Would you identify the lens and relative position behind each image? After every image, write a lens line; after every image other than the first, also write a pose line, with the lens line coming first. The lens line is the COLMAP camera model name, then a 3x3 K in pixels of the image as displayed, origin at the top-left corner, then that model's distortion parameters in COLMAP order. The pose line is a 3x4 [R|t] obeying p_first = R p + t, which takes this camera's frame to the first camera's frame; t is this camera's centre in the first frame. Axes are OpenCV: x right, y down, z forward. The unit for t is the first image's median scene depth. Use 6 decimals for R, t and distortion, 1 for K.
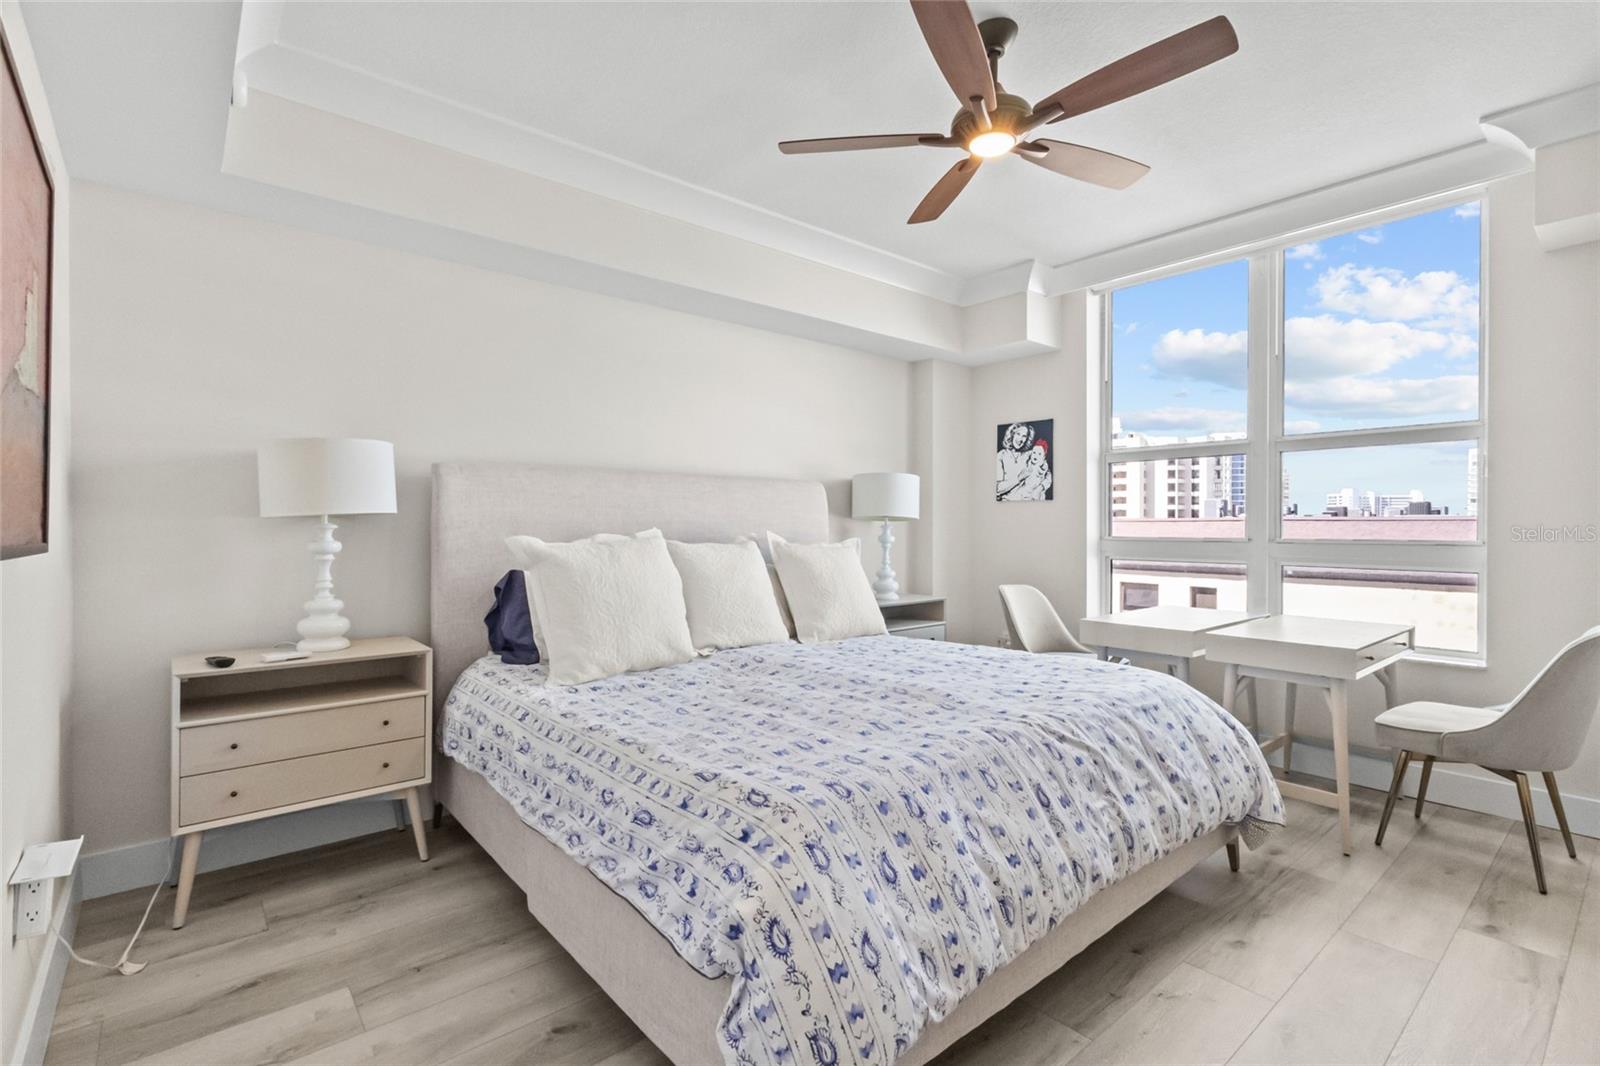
lens RADIAL K [[741.1, 0, 765.2], [0, 741.1, 512.0], [0, 0, 1]] dist [0.003441, 0.002657]
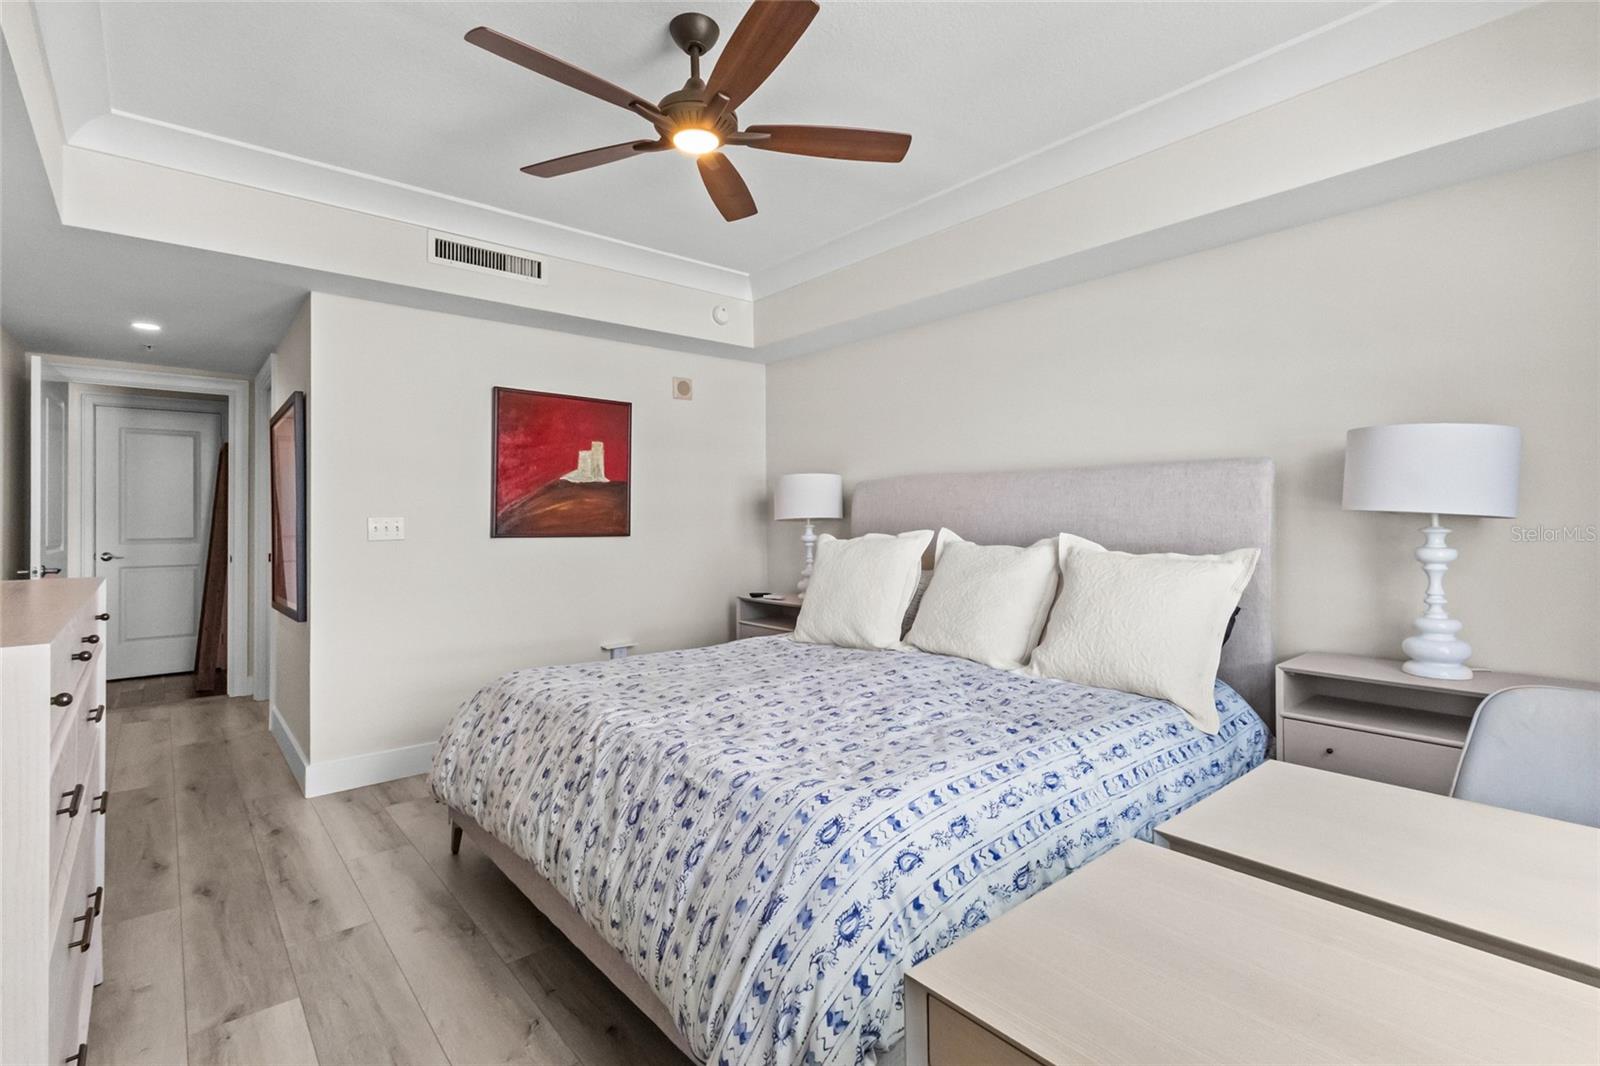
lens RADIAL K [[741.1, 0, 760.5], [0, 741.1, 526.0], [0, 0, 1]] dist [0.003441, 0.002657]
pose [[0.002918, 0.004600, -0.999985, 1.283513], [0.008456, 0.999954, 0.004624, 0.015057], [0.999960, -0.008470, 0.002879, 1.121054]]
